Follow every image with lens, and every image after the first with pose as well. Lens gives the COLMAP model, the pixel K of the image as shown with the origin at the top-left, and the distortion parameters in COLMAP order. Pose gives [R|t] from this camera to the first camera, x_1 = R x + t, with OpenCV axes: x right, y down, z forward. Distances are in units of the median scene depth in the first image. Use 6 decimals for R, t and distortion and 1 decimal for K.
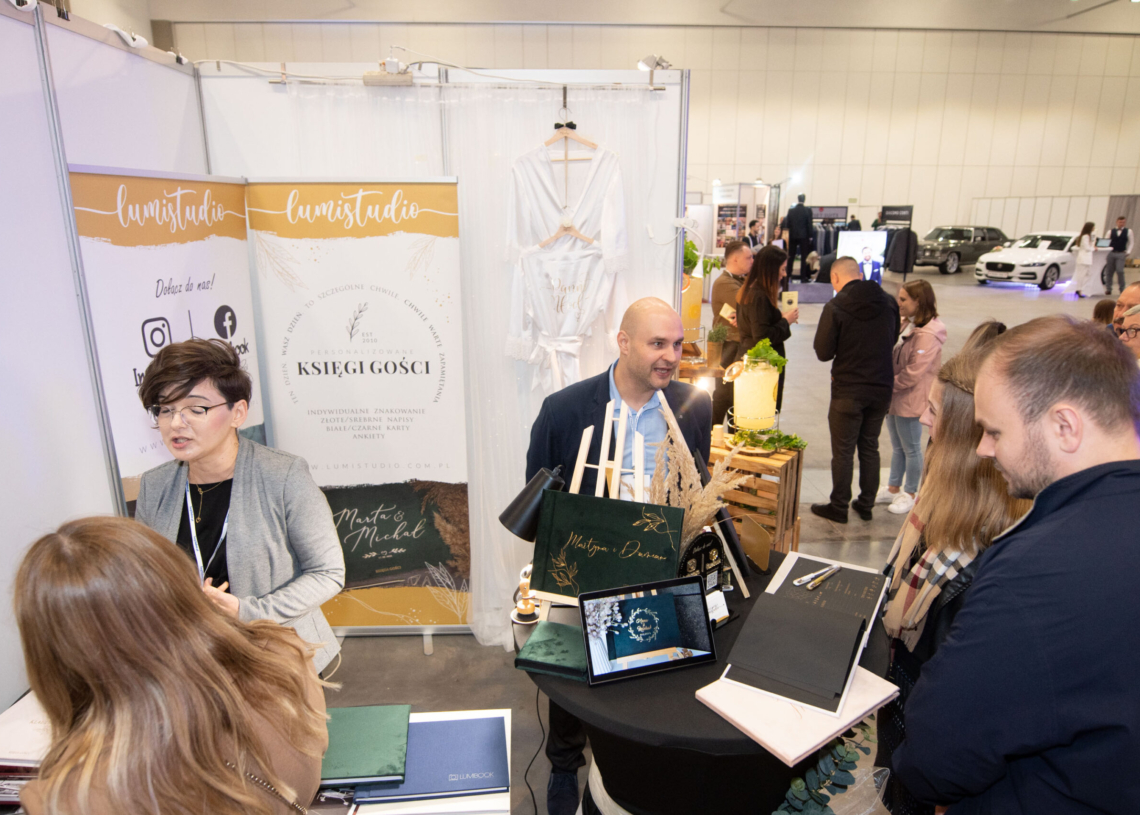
lens RADIAL K [[730.7, 0, 572.1], [0, 730.7, 405.5], [0, 0, 1]] dist [-0.009174, -0.001264]
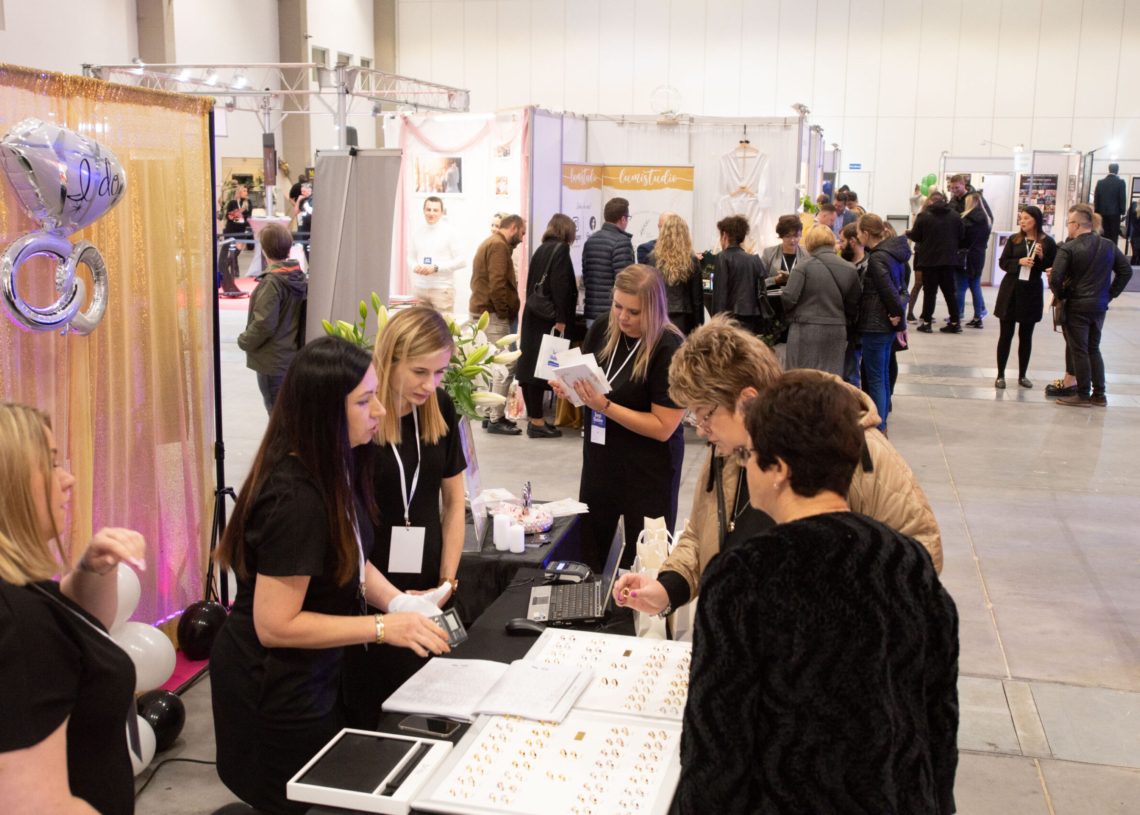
lens RADIAL K [[1283.4, 0, 569.6], [0, 1283.4, 407.5], [0, 0, 1]] dist [-0.004641, 0.000000]
pose [[0.963495, 0.062183, -0.260405, 0.529444], [-0.083156, 0.994054, -0.070304, 0.715472], [0.254485, 0.089391, 0.962936, -2.737243]]
